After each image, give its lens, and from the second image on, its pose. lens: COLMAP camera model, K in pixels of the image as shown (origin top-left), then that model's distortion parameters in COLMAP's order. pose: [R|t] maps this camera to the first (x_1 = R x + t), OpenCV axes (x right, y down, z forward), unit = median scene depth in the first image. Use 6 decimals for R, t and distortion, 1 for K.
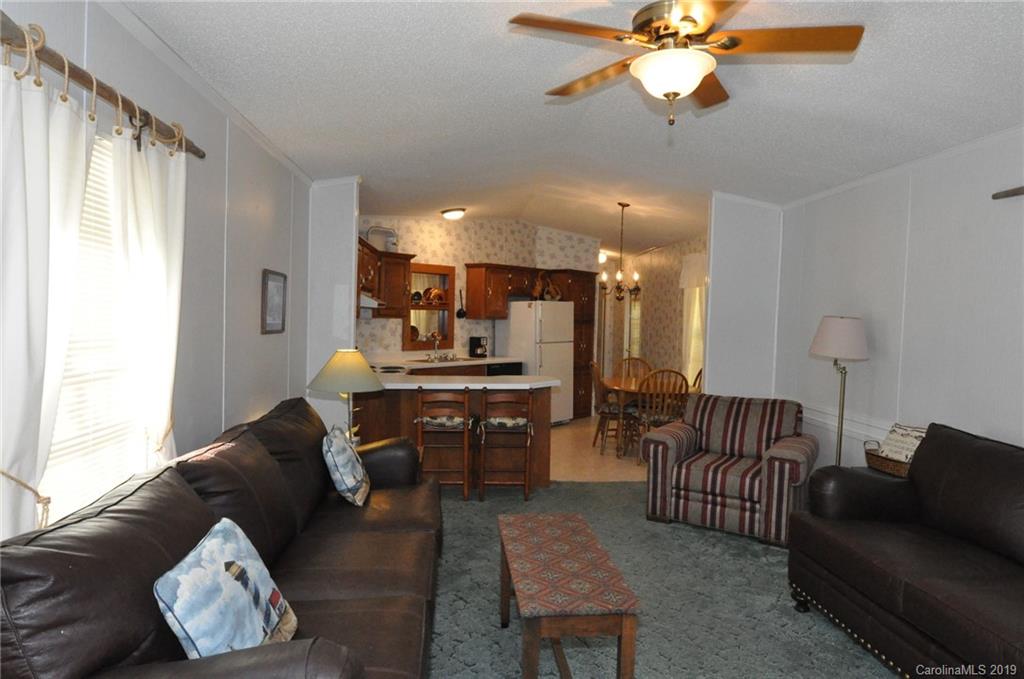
lens RADIAL K [[622.8, 0, 513.8], [0, 622.8, 338.9], [0, 0, 1]] dist [-0.011538, -0.005381]
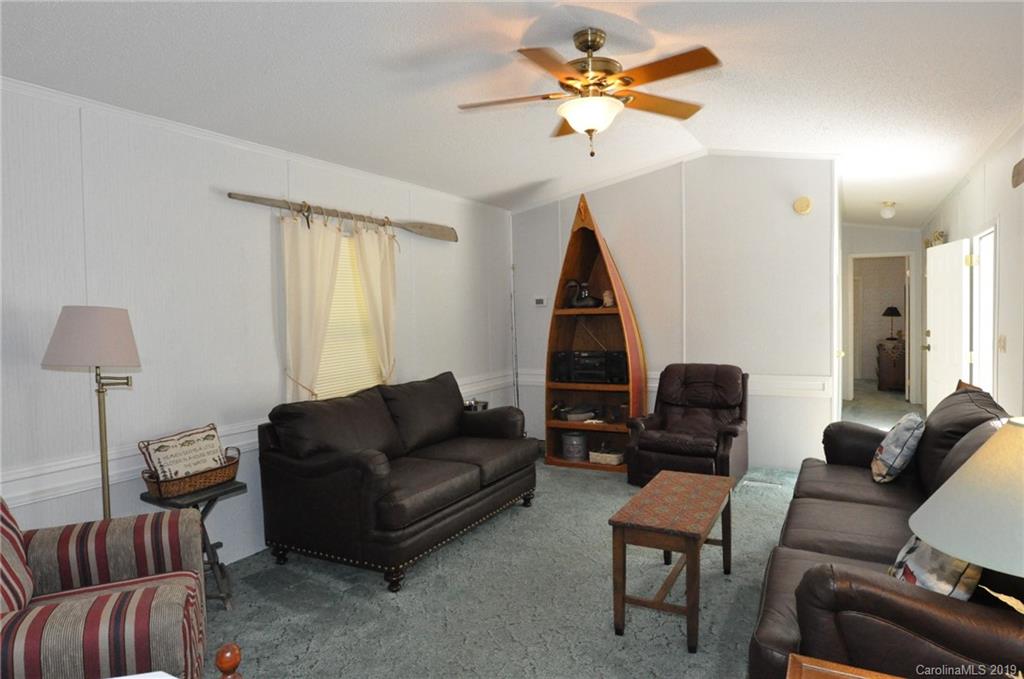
lens RADIAL K [[622.8, 0, 513.8], [0, 622.8, 338.9], [0, 0, 1]] dist [-0.011538, -0.005381]
pose [[-0.836492, -0.025237, 0.547397, -0.107422], [0.024741, 0.996181, 0.083736, -0.024872], [-0.547420, 0.083588, -0.832673, 0.727331]]
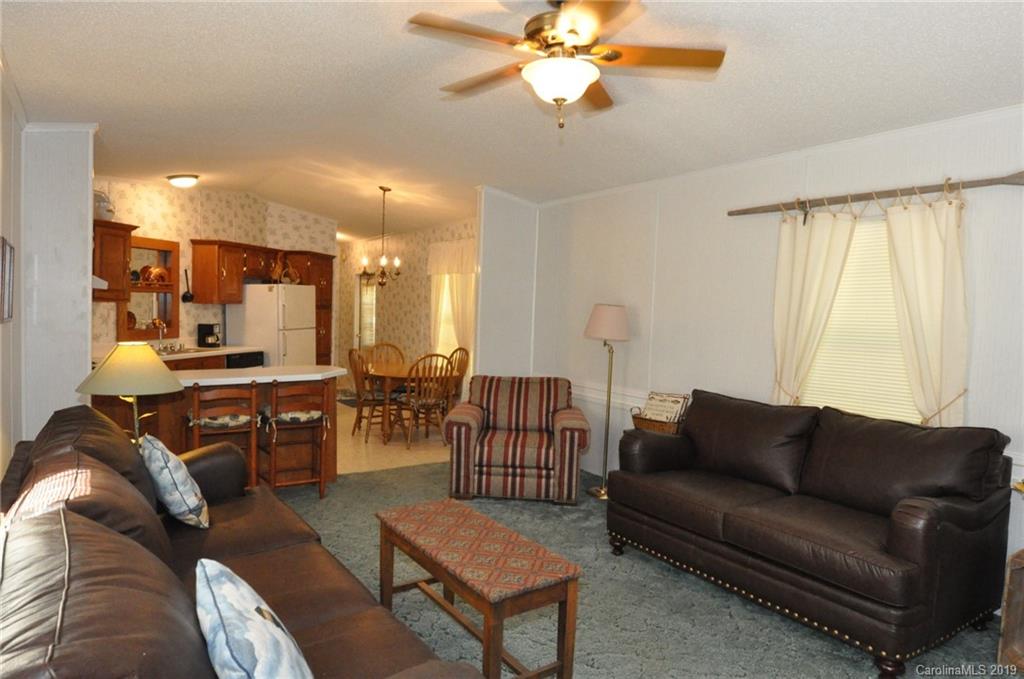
lens RADIAL K [[622.8, 0, 513.8], [0, 622.8, 338.9], [0, 0, 1]] dist [-0.011538, -0.005381]
pose [[0.873435, -0.020698, 0.486500, -0.117243], [0.008534, 0.999593, 0.027205, -0.002361], [-0.486865, -0.019610, 0.873257, 0.028920]]
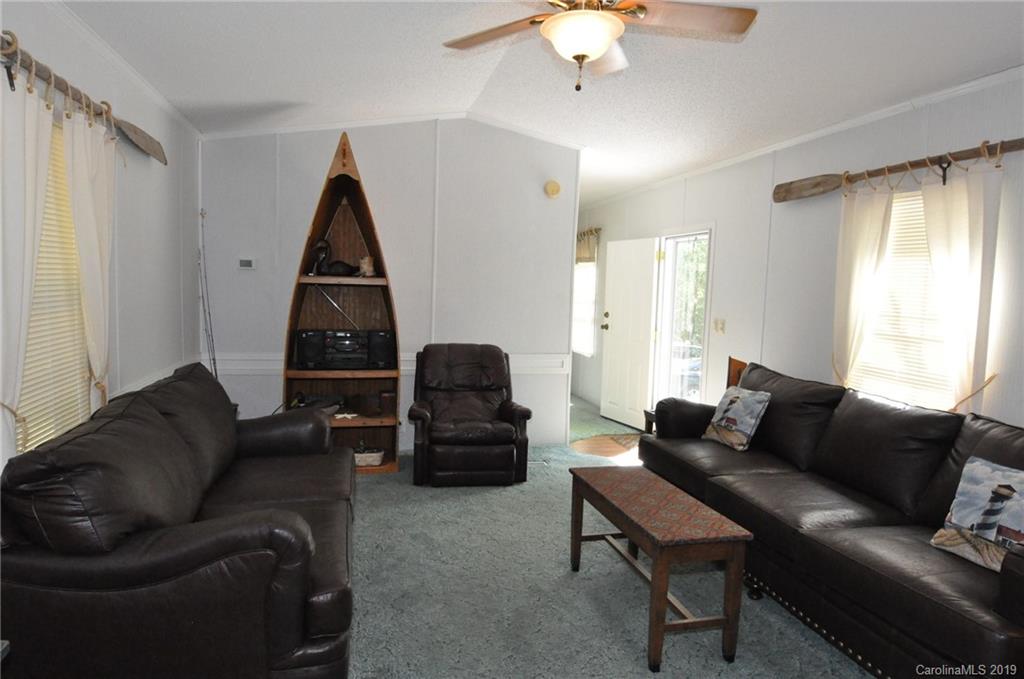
lens RADIAL K [[622.8, 0, 513.8], [0, 622.8, 338.9], [0, 0, 1]] dist [-0.011538, -0.005381]
pose [[-0.985648, -0.038372, -0.164393, 0.166840], [-0.057648, 0.991791, 0.114139, -0.015219], [0.158663, 0.121978, -0.979769, 0.675094]]
